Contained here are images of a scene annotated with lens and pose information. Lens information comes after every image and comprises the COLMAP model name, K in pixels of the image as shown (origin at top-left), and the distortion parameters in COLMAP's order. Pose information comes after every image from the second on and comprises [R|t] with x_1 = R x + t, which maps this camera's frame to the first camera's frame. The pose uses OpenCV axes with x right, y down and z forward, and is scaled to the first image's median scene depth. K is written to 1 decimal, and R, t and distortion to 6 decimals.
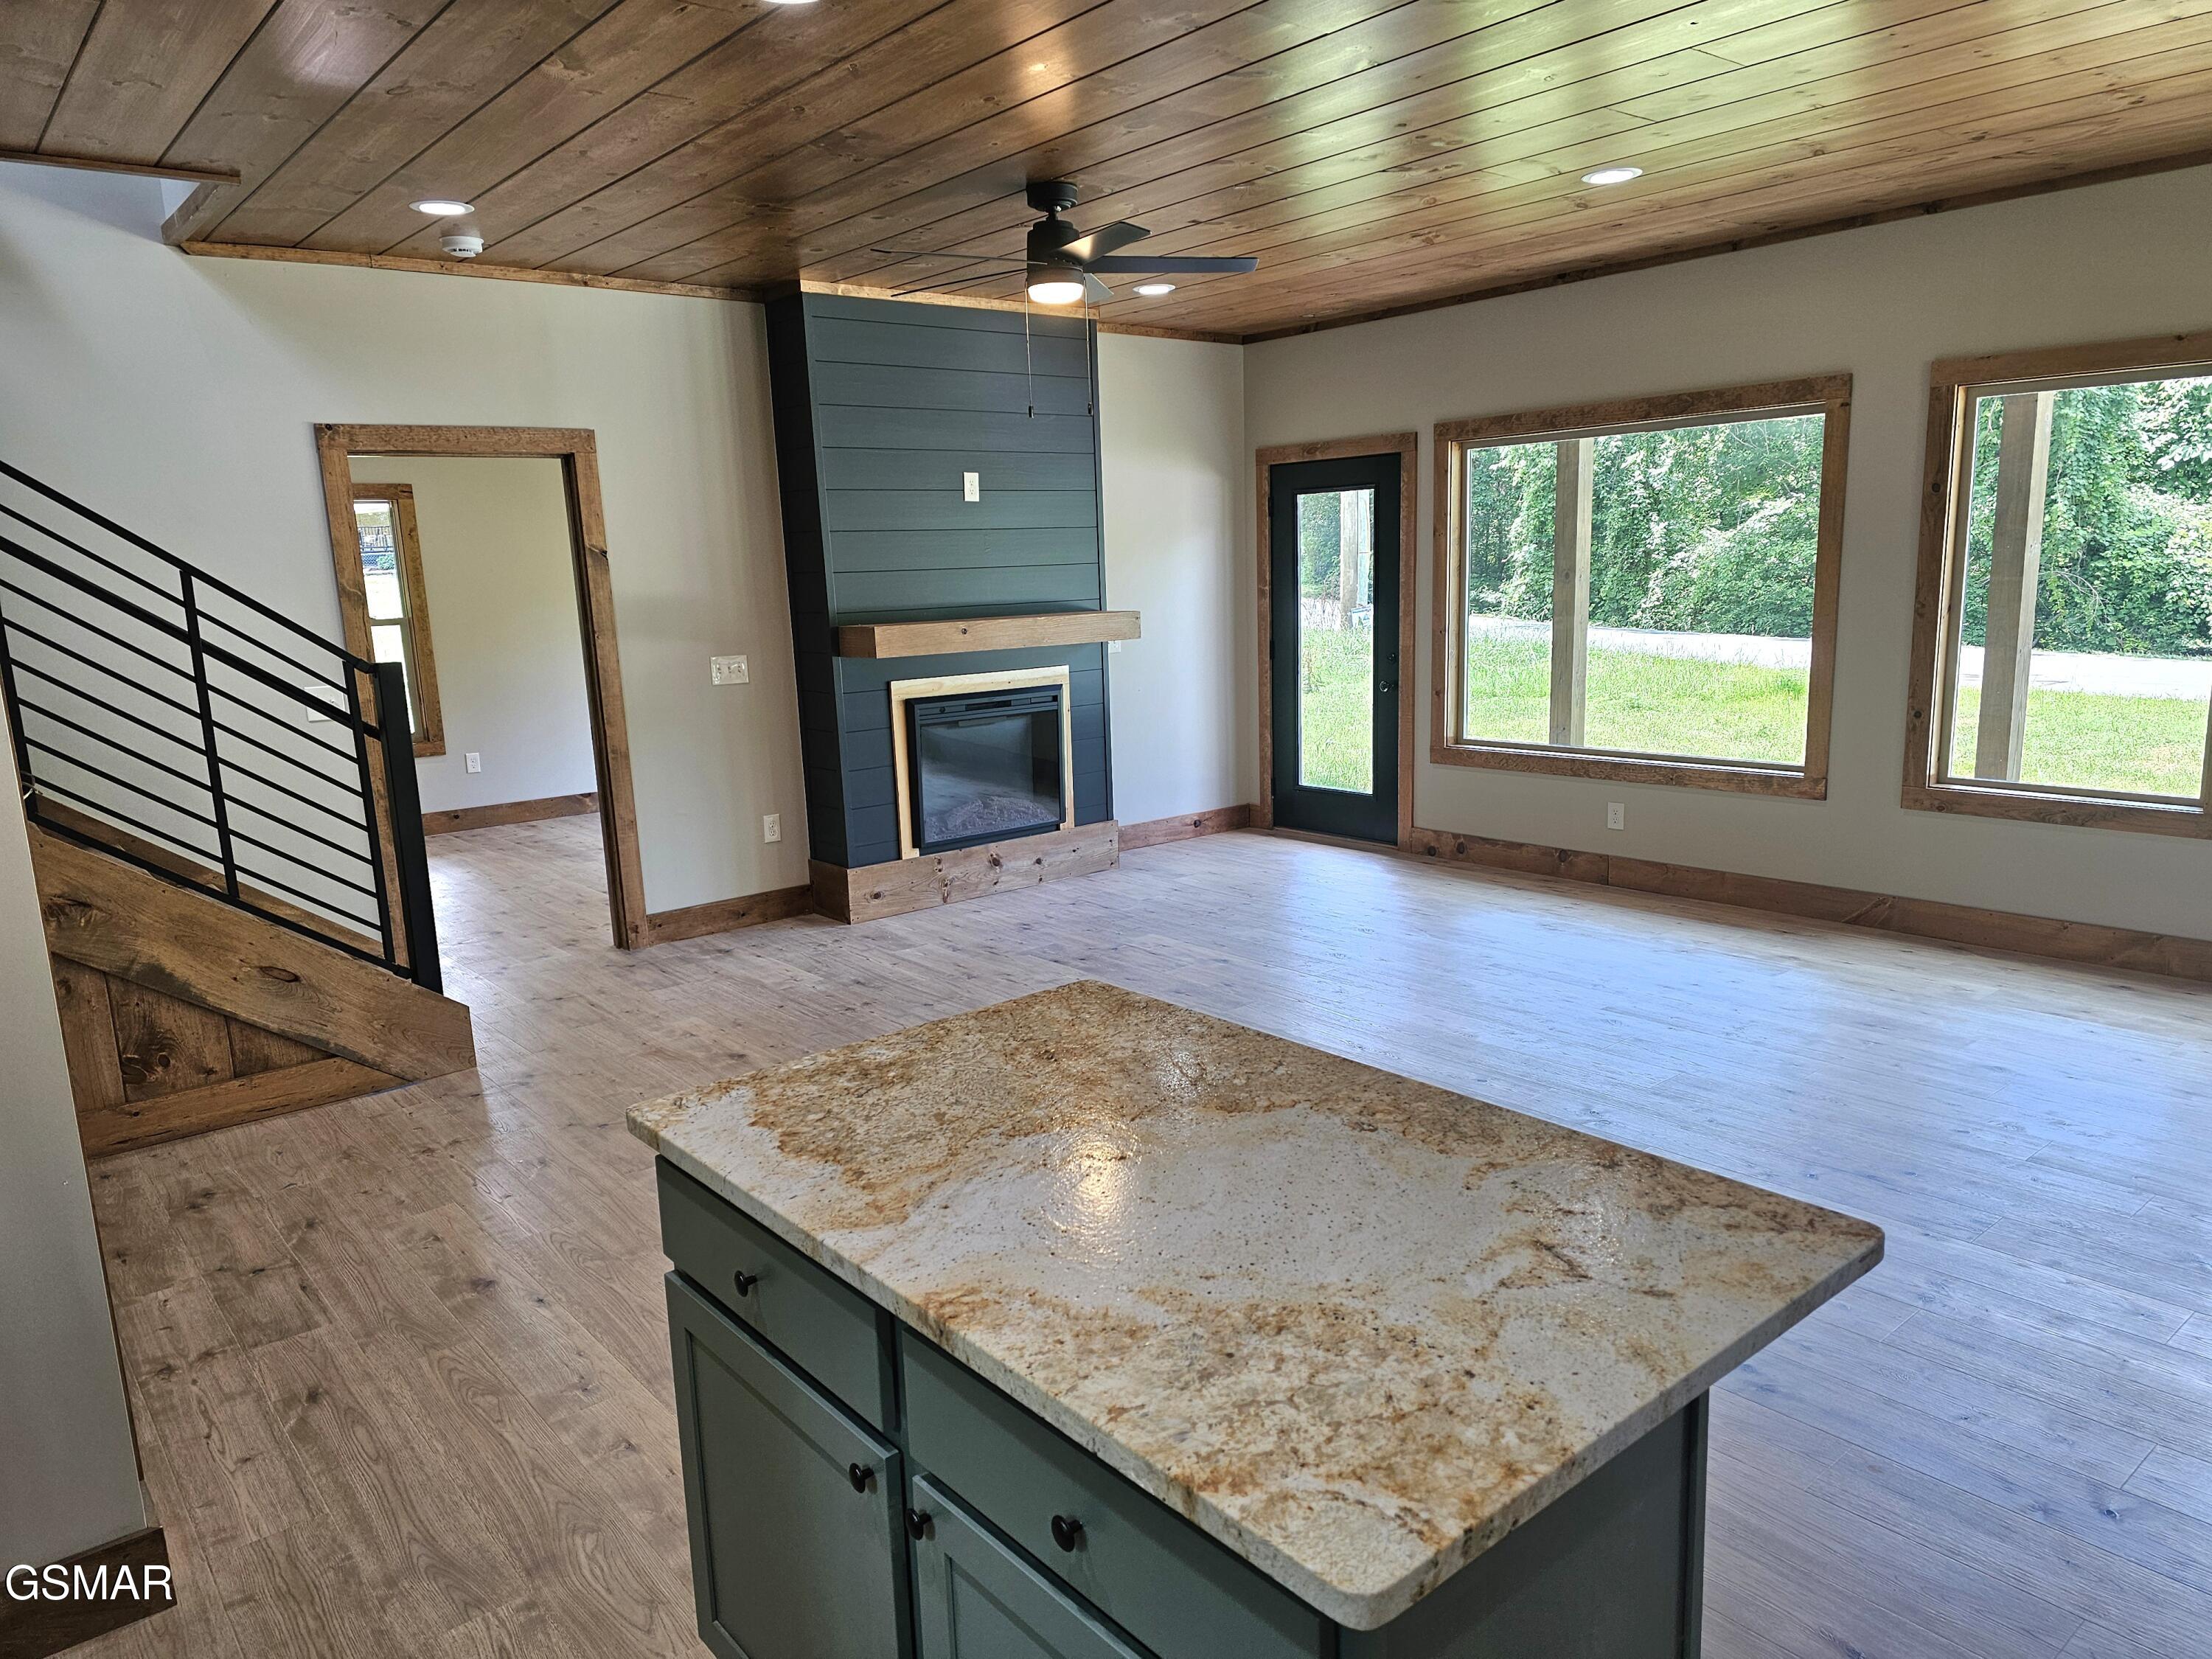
lens RADIAL K [[1472.6, 0, 1103.6], [0, 1472.6, 834.5], [0, 0, 1]] dist [0.075472, -0.071624]
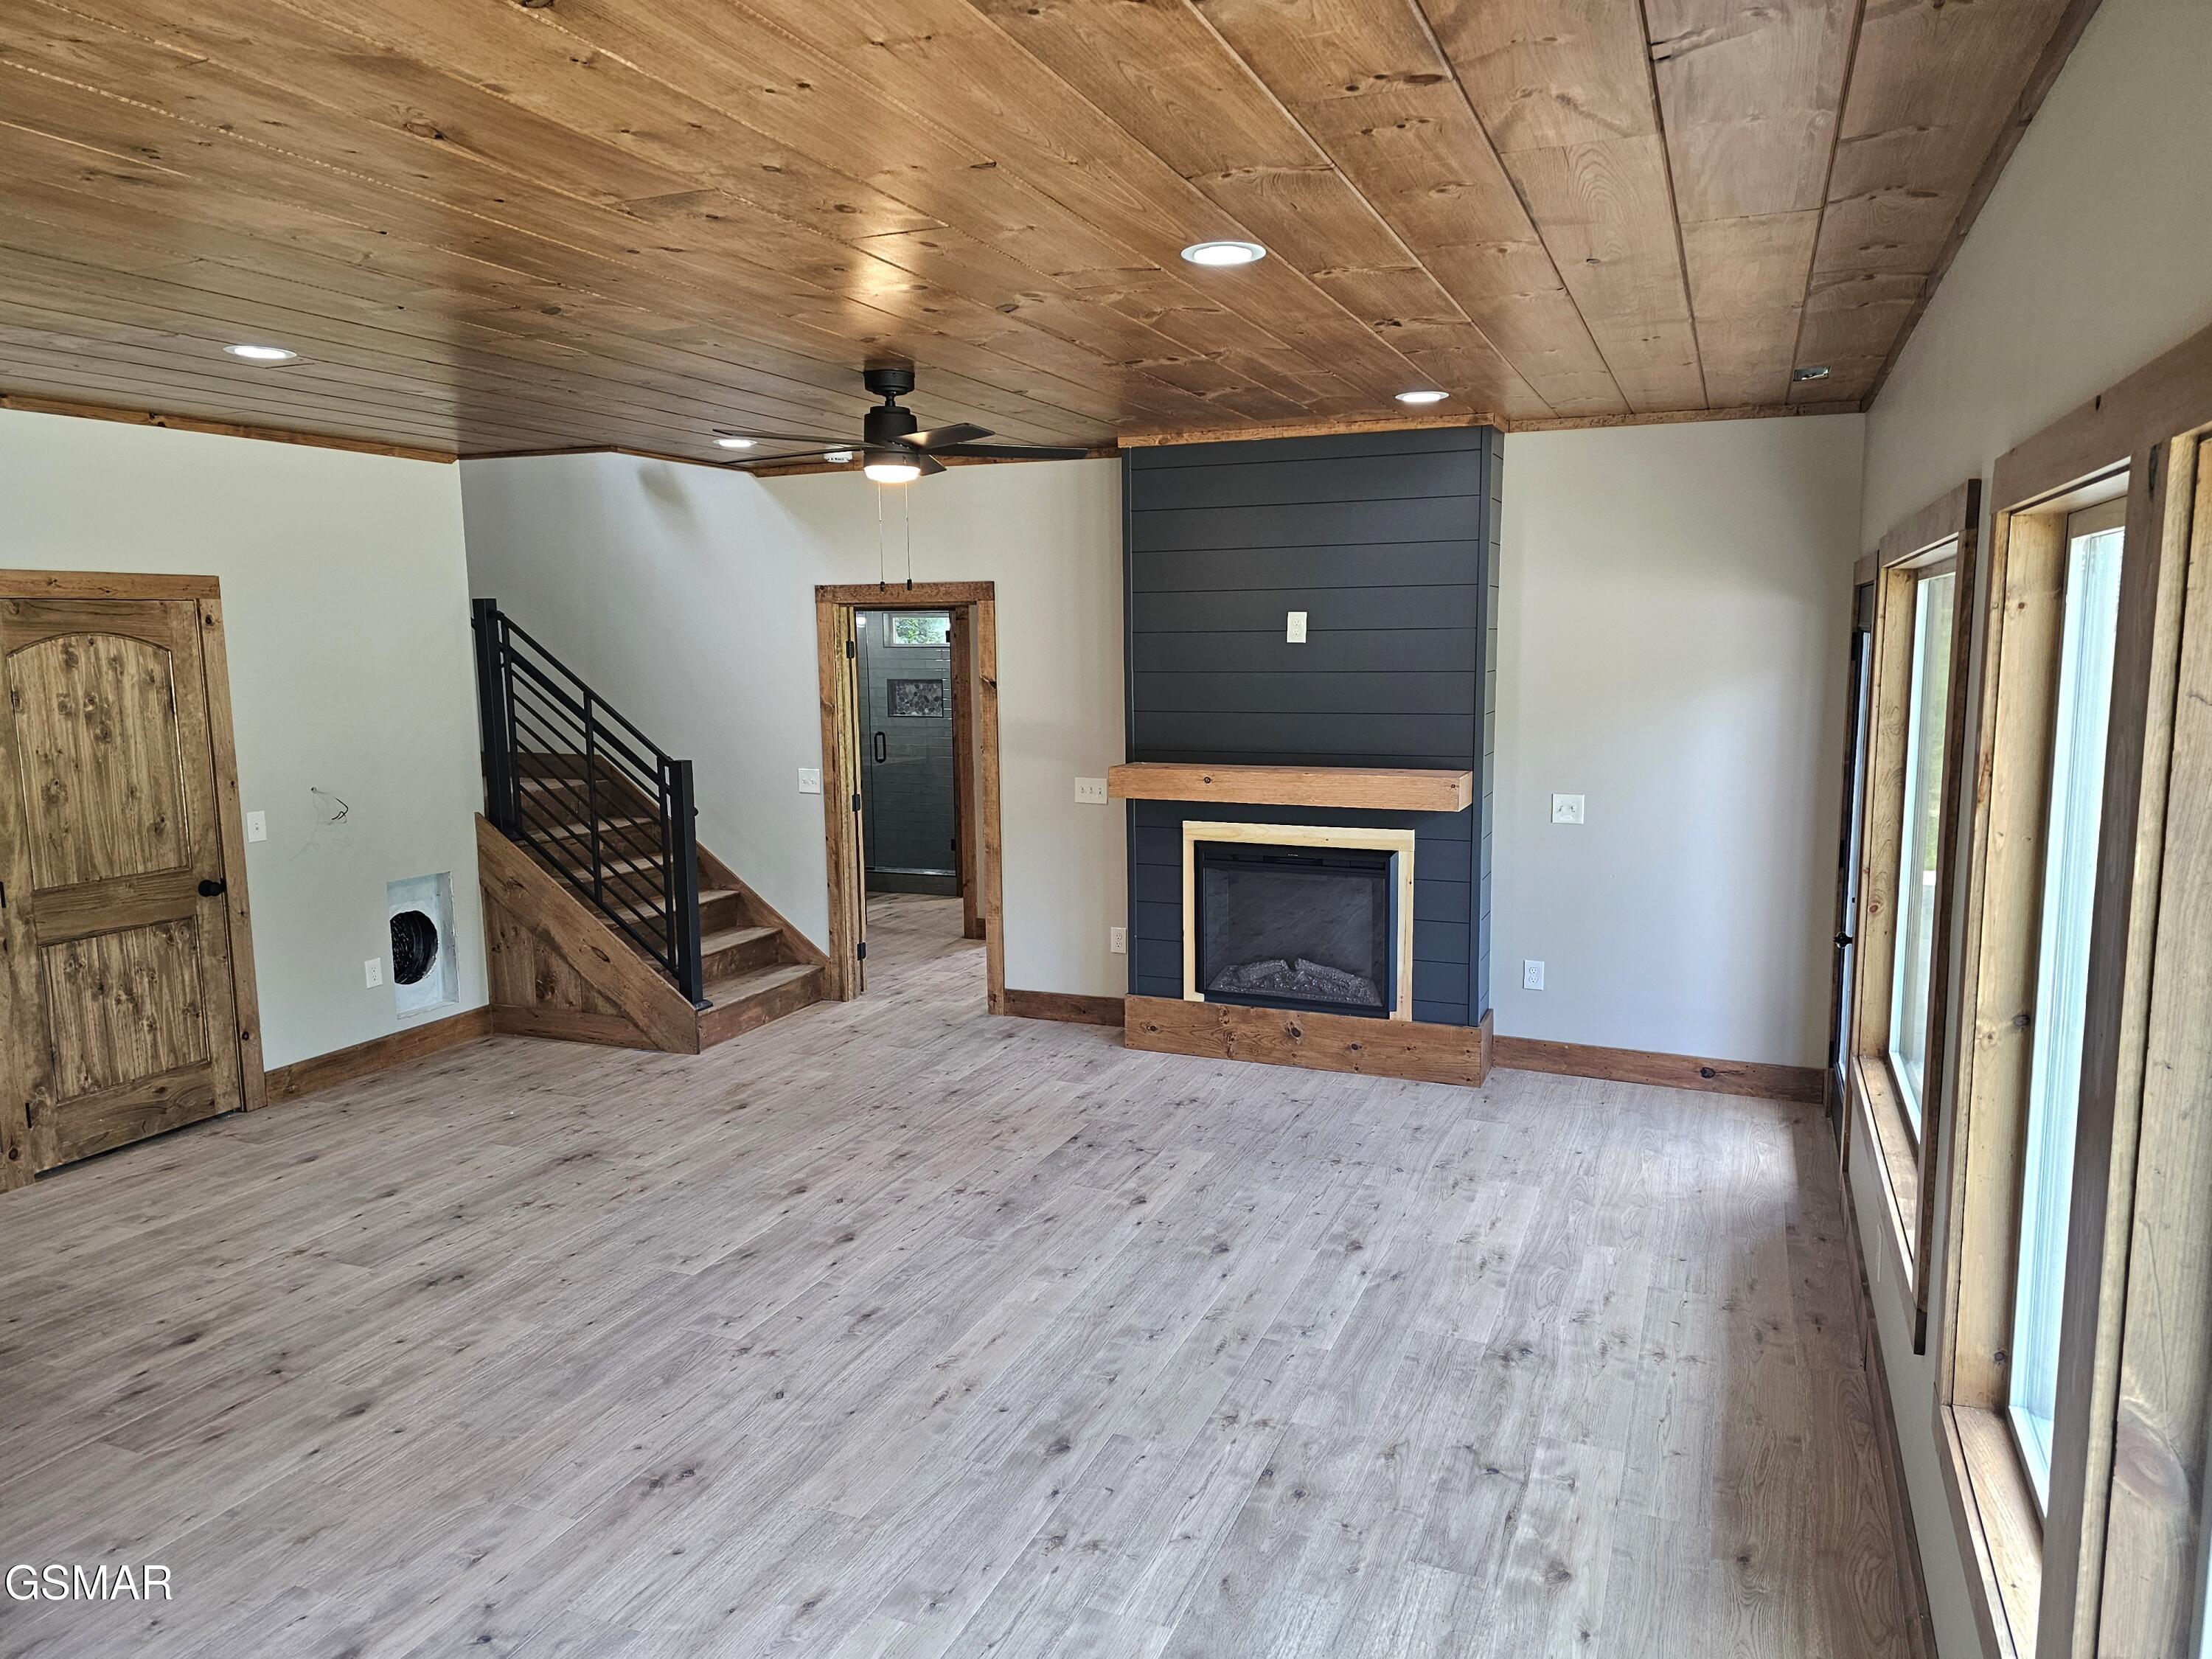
lens RADIAL K [[1478.6, 0, 1127.9], [0, 1478.6, 833.0], [0, 0, 1]] dist [0.071722, -0.072243]
pose [[0.468035, 0.151945, -0.870549, 0.813476], [-0.171958, 0.981937, 0.078937, -0.194104], [0.866818, 0.112752, 0.485709, 0.568526]]
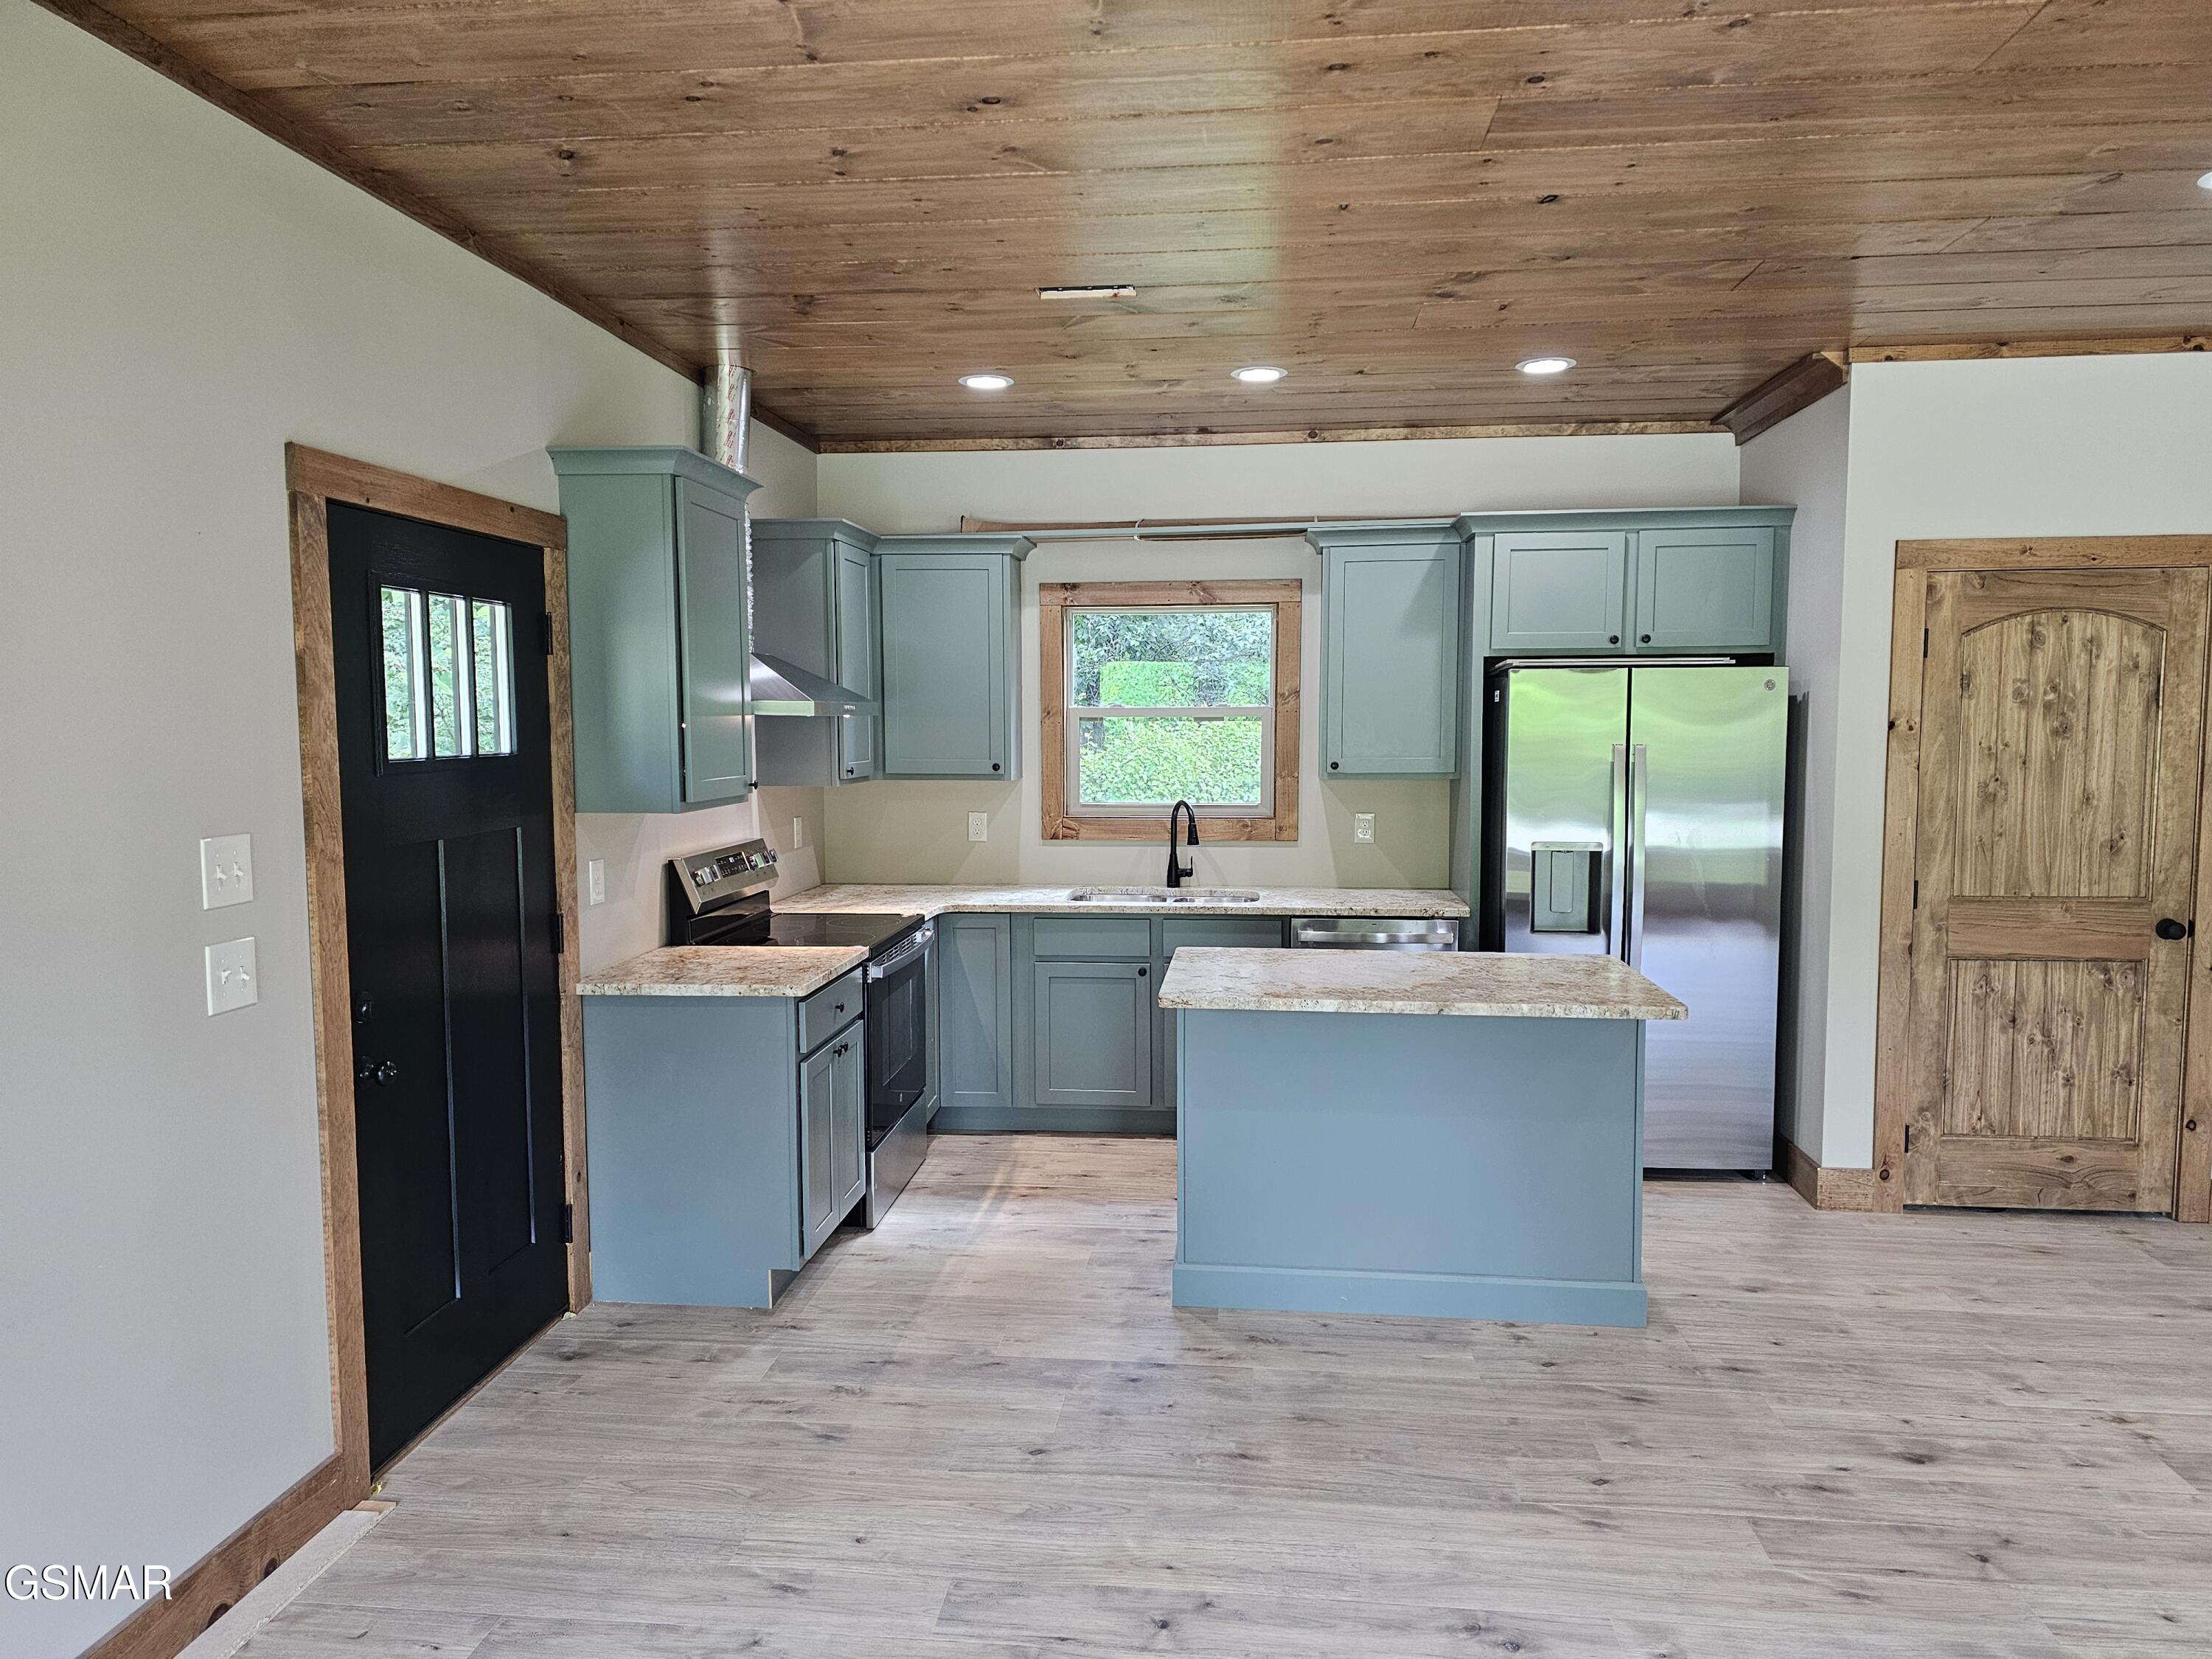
lens RADIAL K [[1477.6, 0, 1104.0], [0, 1477.6, 838.9], [0, 0, 1]] dist [0.071438, -0.065054]
pose [[-0.717963, 0.098200, -0.689120, 0.601133], [-0.099974, 0.965188, 0.241699, -0.154277], [0.688865, 0.242425, -0.683151, 0.676827]]
